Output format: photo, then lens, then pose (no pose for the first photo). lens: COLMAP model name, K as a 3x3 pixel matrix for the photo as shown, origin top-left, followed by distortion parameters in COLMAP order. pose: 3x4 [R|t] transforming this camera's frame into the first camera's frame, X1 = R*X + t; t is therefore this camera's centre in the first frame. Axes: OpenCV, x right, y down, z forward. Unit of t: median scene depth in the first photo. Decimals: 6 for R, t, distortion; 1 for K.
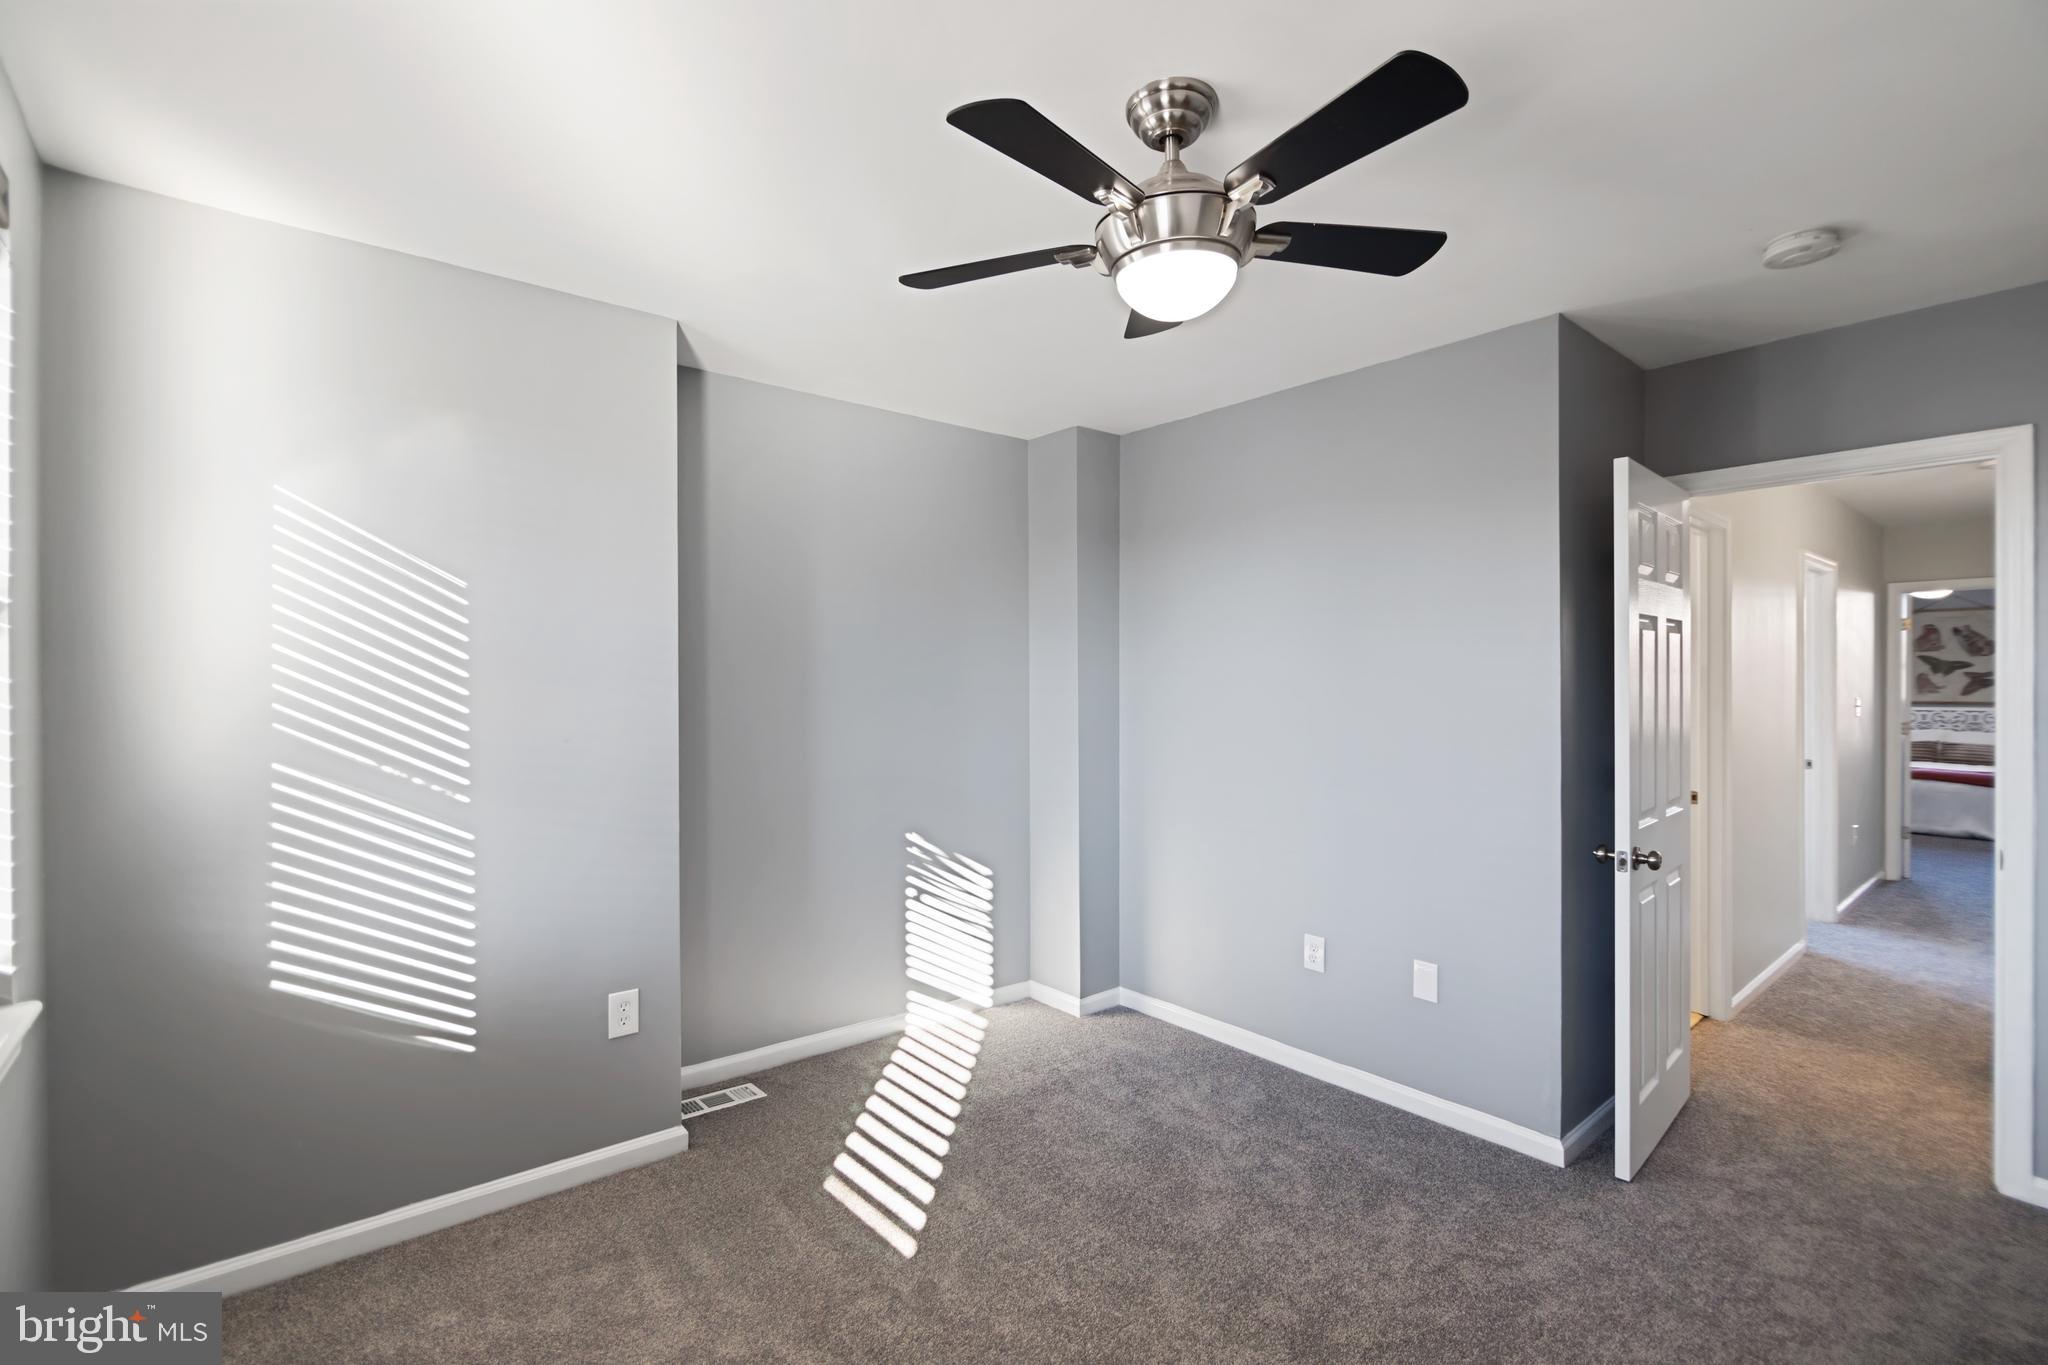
lens RADIAL K [[922.0, 0, 1024.0], [0, 922.0, 682.5], [0, 0, 1]] dist [-0.008646, -0.001320]
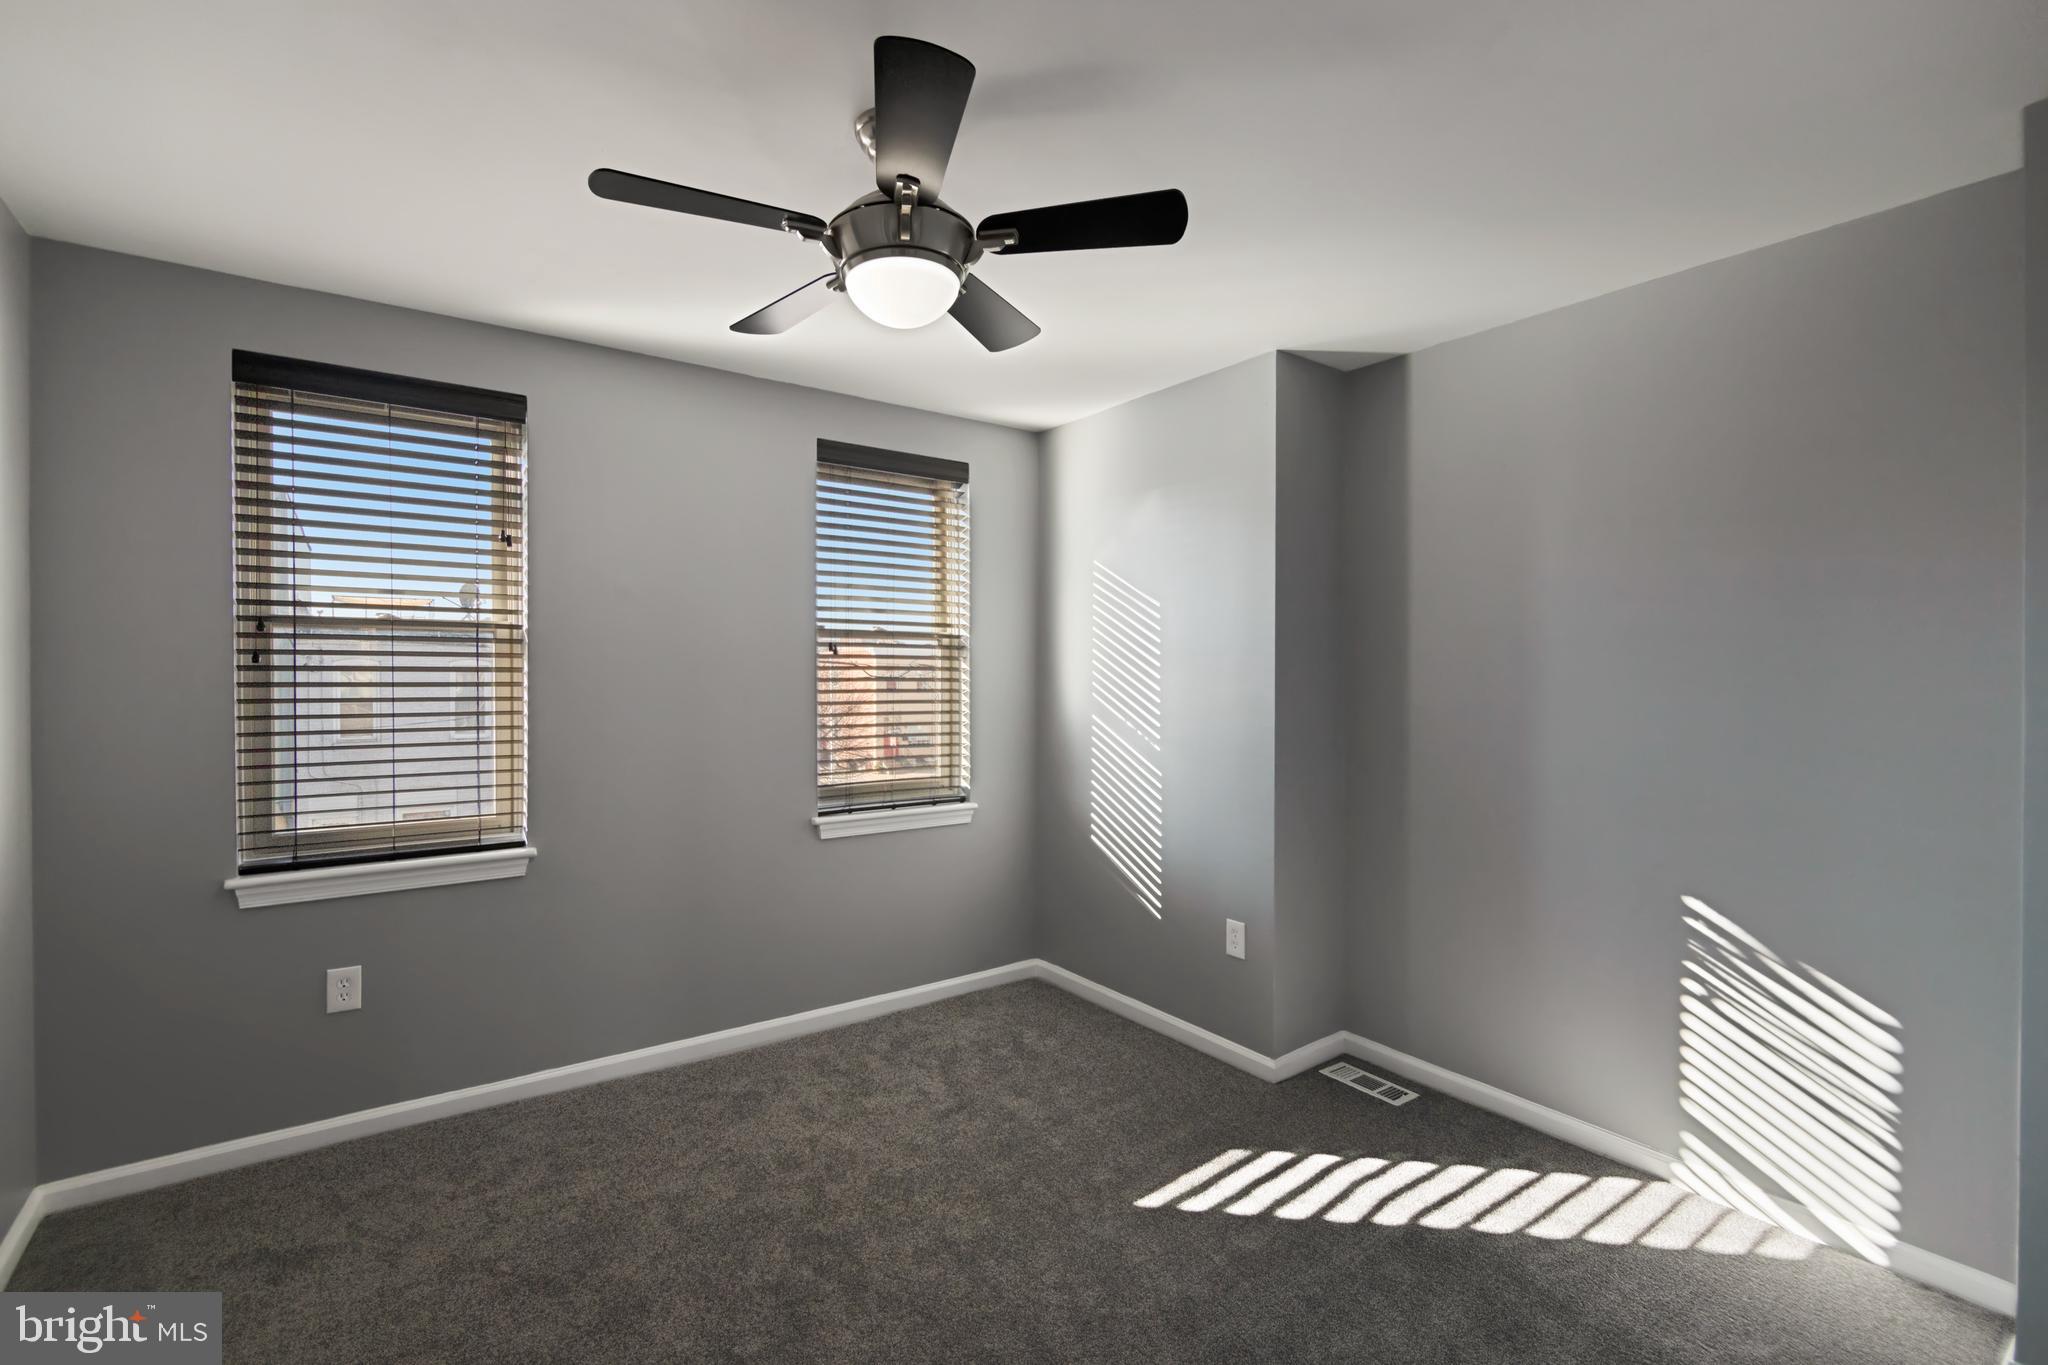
lens RADIAL K [[922.0, 0, 1024.0], [0, 922.0, 682.5], [0, 0, 1]] dist [-0.008646, -0.001320]
pose [[-0.077983, 0.009675, -0.996908, 0.626586], [-0.004475, 0.999939, 0.010054, 0.004386], [0.996945, 0.005245, -0.077935, 0.624979]]
